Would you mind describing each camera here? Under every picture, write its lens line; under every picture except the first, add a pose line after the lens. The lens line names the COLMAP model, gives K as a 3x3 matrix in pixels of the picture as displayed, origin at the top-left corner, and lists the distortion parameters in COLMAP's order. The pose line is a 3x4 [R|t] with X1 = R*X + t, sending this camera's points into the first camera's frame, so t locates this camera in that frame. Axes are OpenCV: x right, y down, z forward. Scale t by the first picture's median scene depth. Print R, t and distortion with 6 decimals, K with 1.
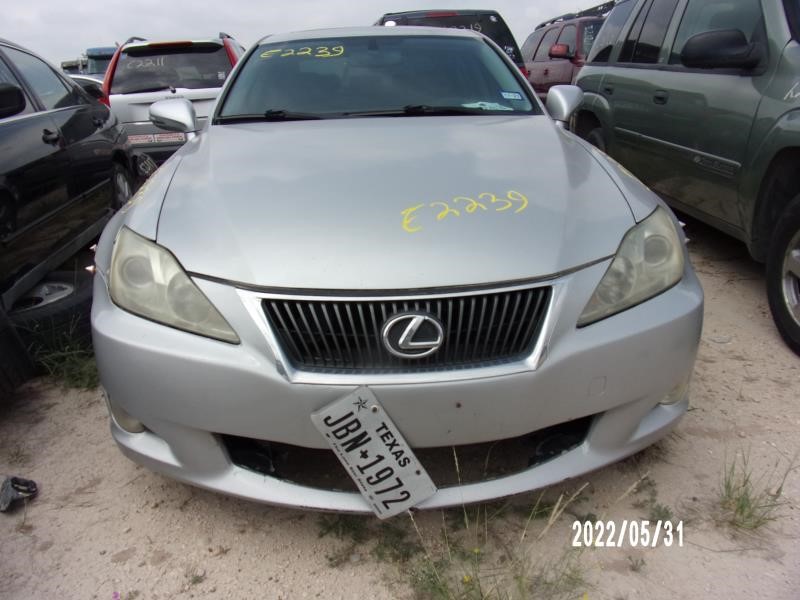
lens RADIAL K [[558.2, 0, 397.7], [0, 558.2, 302.5], [0, 0, 1]] dist [-0.000527, 0.007564]
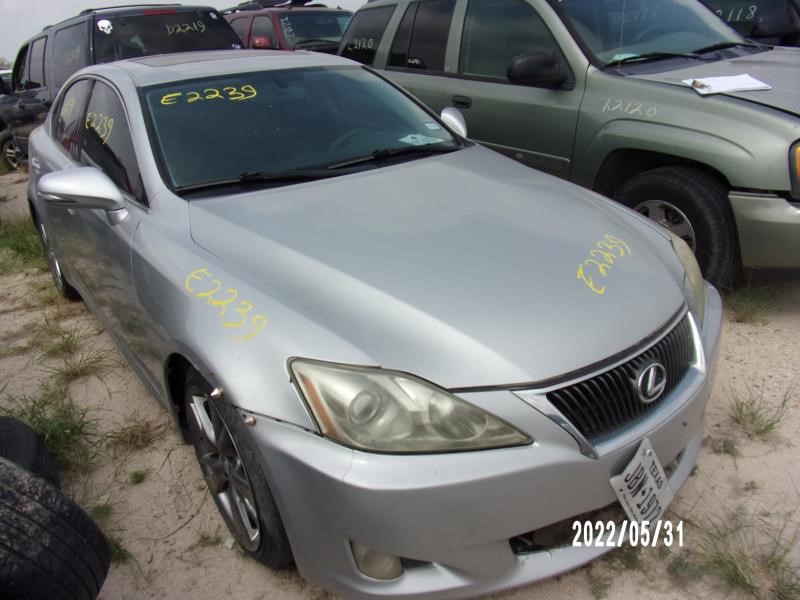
lens RADIAL K [[558.2, 0, 398.4], [0, 558.2, 298.2], [0, 0, 1]] dist [-0.000527, 0.007564]
pose [[0.834717, -0.242632, 0.494345, -0.855969], [0.226092, 0.969550, 0.094107, -0.306371], [-0.502126, 0.033215, 0.864157, 0.214218]]
